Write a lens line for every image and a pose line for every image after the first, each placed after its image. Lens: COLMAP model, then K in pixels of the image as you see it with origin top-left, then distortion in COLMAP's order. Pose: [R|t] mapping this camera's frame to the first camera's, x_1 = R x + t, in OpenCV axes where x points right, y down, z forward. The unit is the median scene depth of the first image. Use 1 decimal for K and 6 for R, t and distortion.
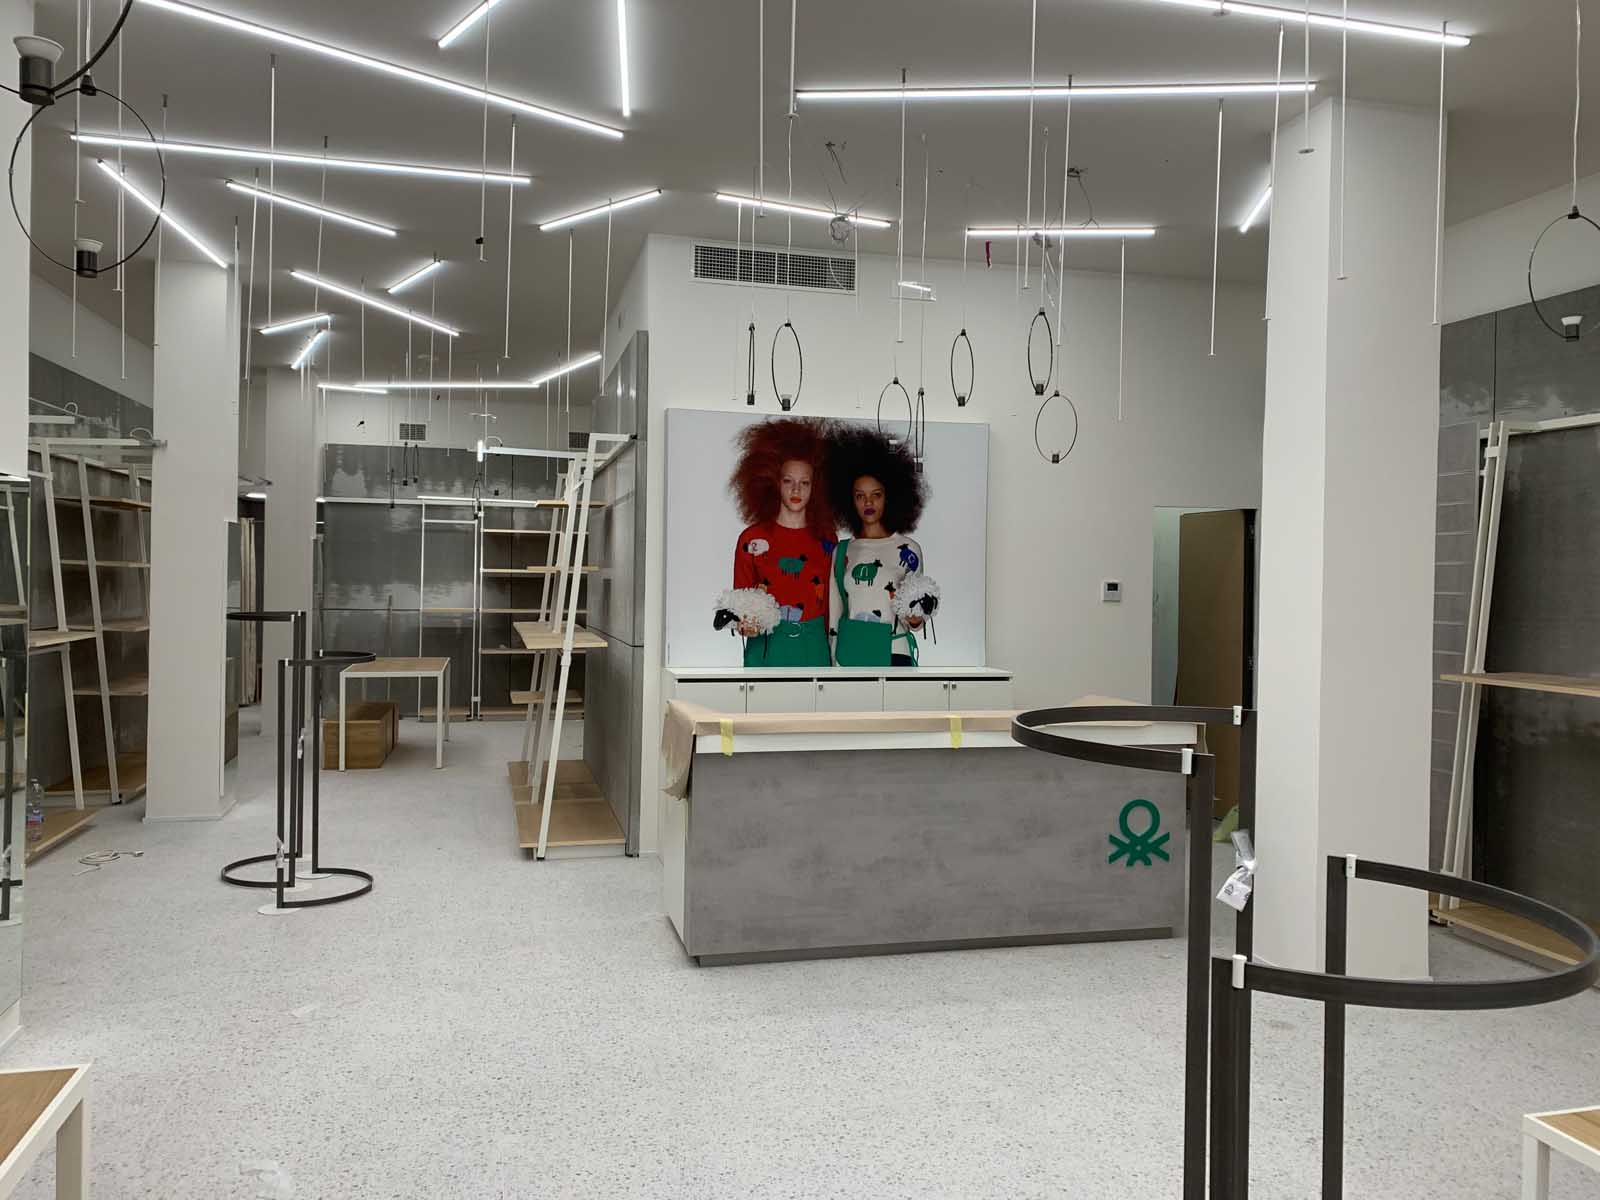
lens RADIAL K [[1210.9, 0, 812.4], [0, 1210.9, 588.6], [0, 0, 1]] dist [0.037057, -0.048689]
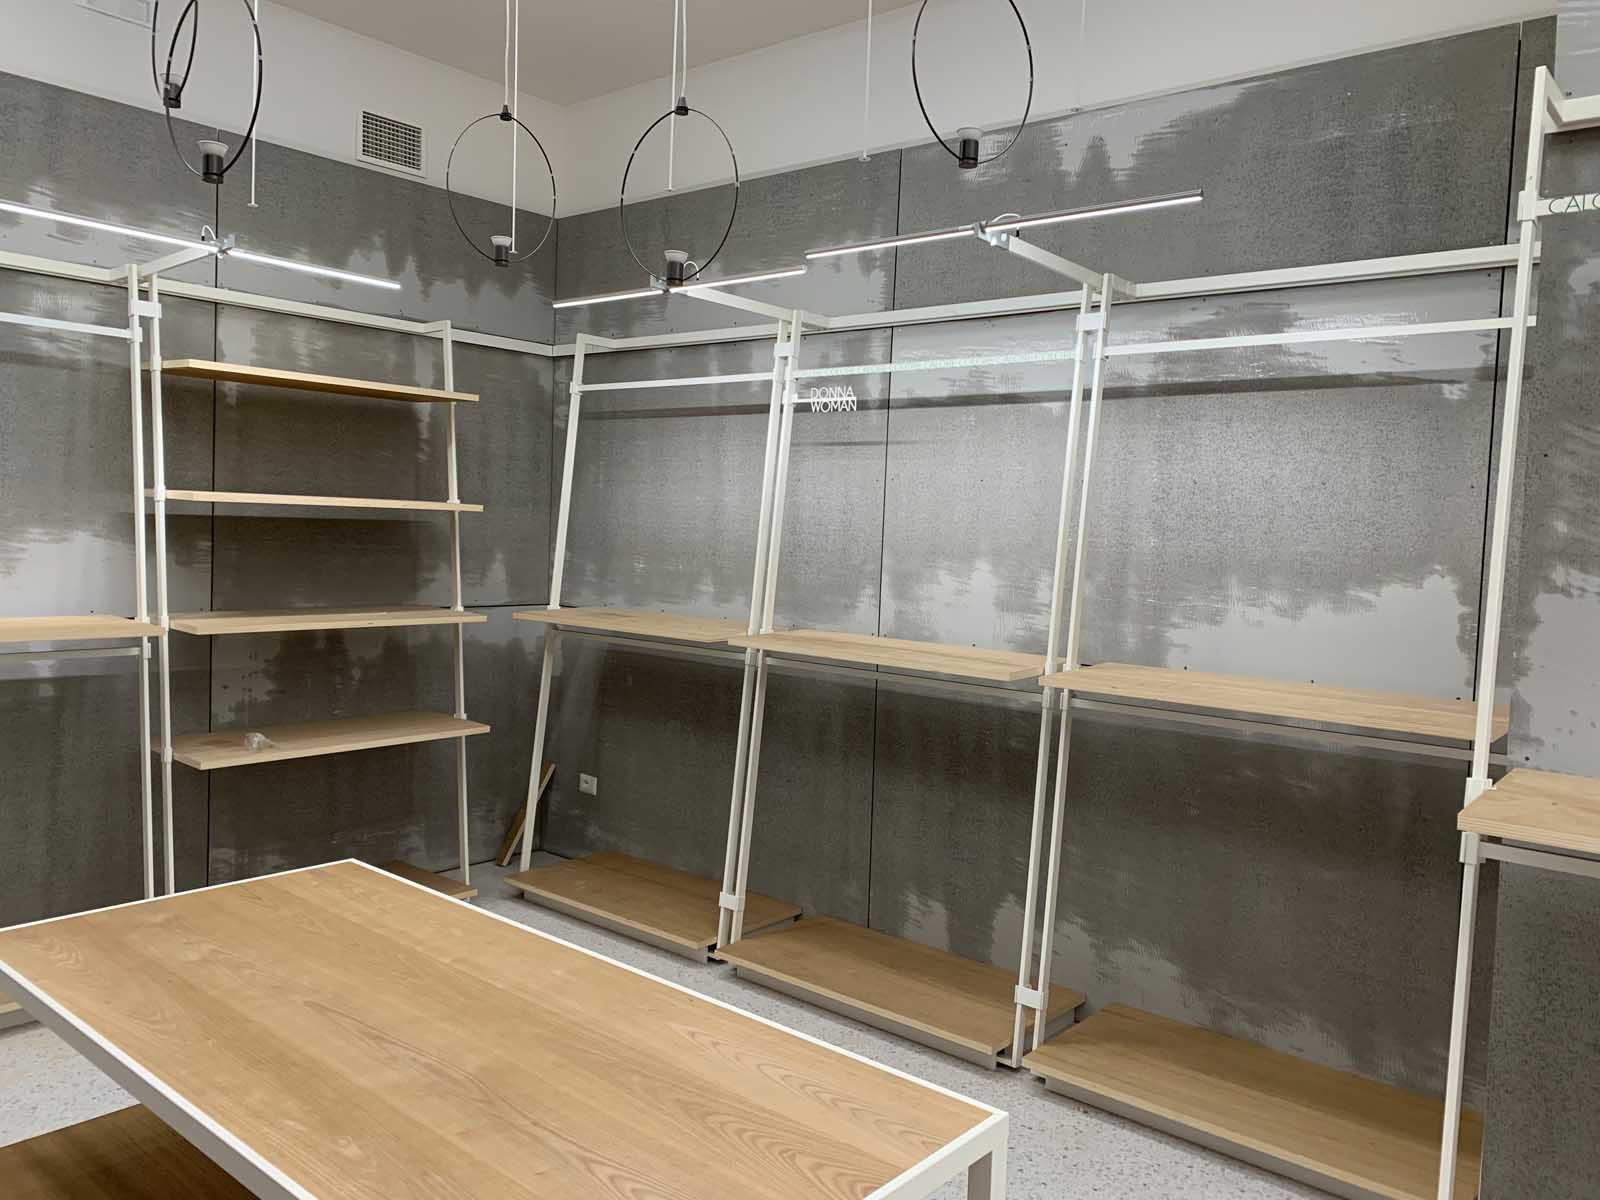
lens RADIAL K [[1210.9, 0, 784.8], [0, 1210.9, 585.2], [0, 0, 1]] dist [0.037057, -0.048689]
pose [[0.818280, -0.013429, 0.574663, -0.320285], [-0.019912, 0.998465, 0.051686, -0.011068], [-0.574475, -0.053737, 0.816756, 0.654759]]
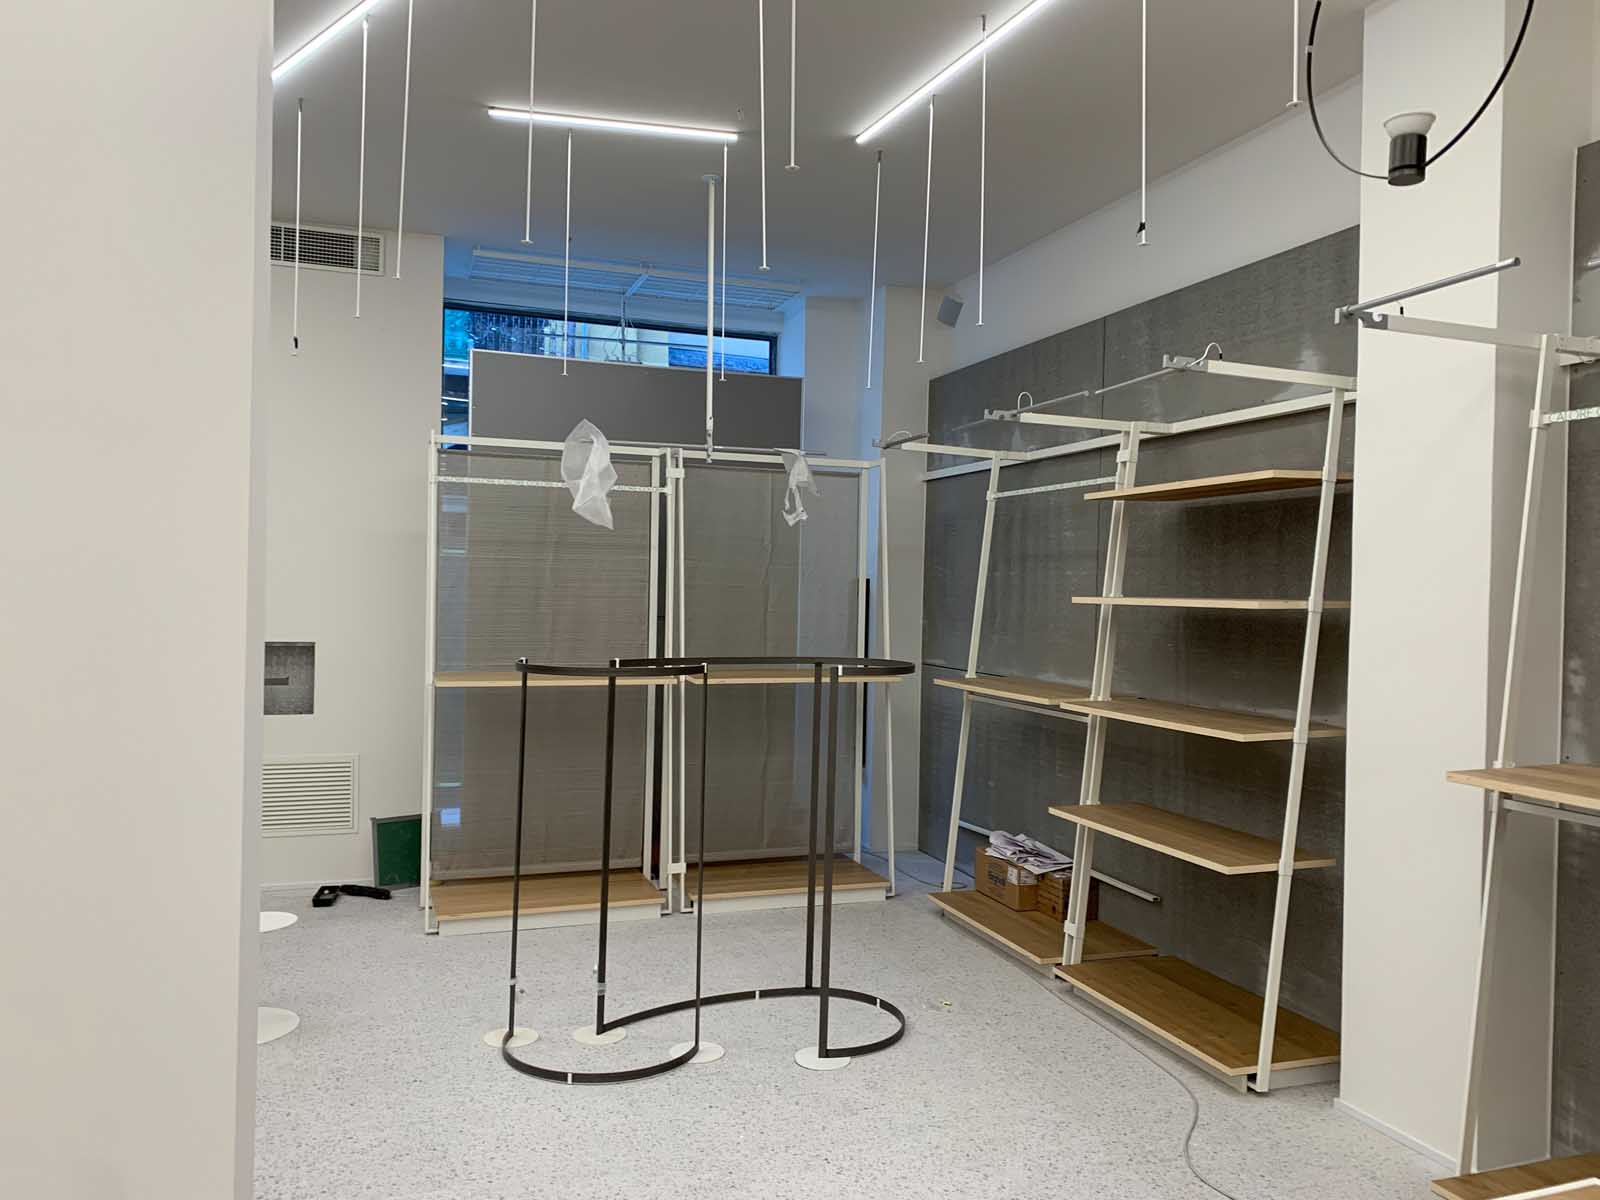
lens RADIAL K [[1210.9, 0, 804.0], [0, 1210.9, 617.5], [0, 0, 1]] dist [0.037057, -0.048689]
pose [[0.996280, 0.002999, 0.086120, -0.263128], [-0.004375, 0.999866, 0.015788, -0.012721], [-0.086061, -0.016106, 0.996160, 0.552260]]
